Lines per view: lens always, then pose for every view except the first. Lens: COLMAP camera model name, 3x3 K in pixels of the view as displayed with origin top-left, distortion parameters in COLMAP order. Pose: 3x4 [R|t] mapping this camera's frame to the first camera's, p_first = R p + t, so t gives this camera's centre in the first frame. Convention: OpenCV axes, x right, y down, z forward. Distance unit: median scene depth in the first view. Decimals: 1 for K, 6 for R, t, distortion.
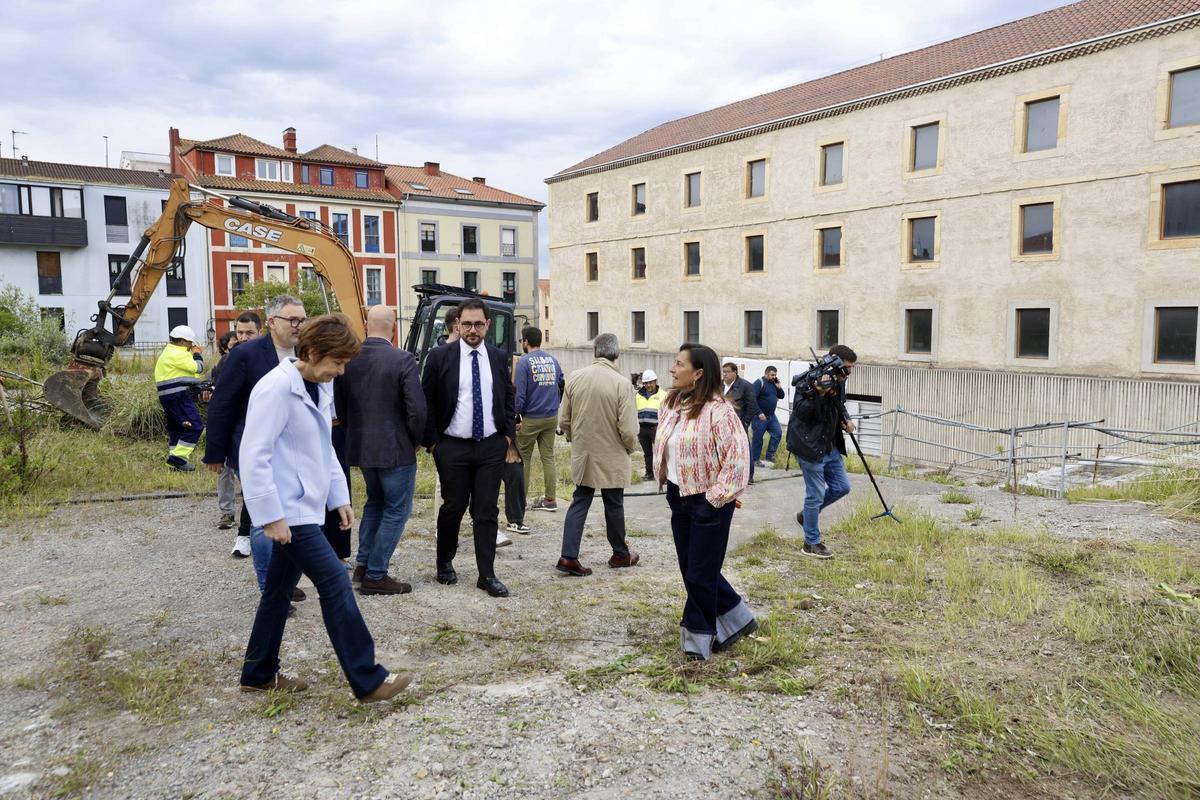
lens RADIAL K [[847.5, 0, 599.5], [0, 847.5, 388.5], [0, 0, 1]] dist [-0.003968, 0.004548]
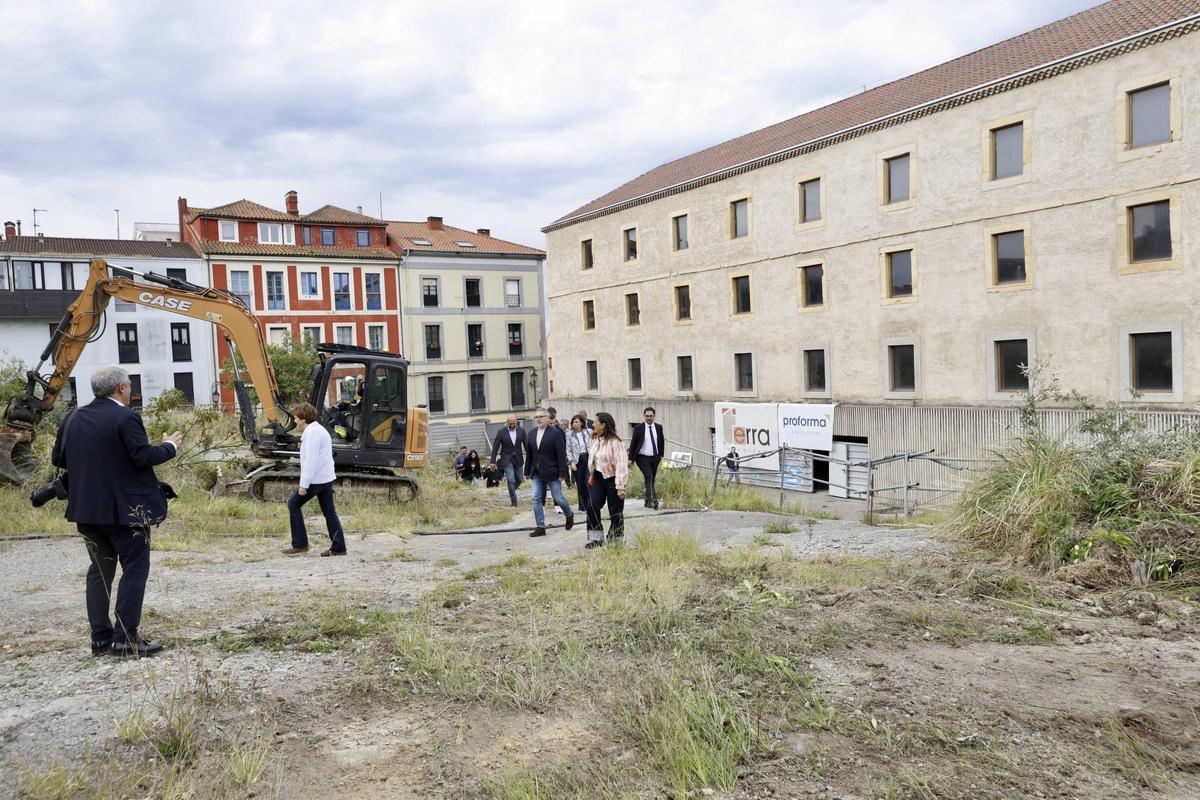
lens RADIAL K [[899.5, 0, 576.8], [0, 899.5, 399.4], [0, 0, 1]] dist [-0.009014, 0.006576]
pose [[0.995743, -0.035515, -0.085057, 0.089652], [0.031499, 0.998346, -0.048100, 0.005258], [0.086624, 0.045216, 0.995214, -0.045238]]
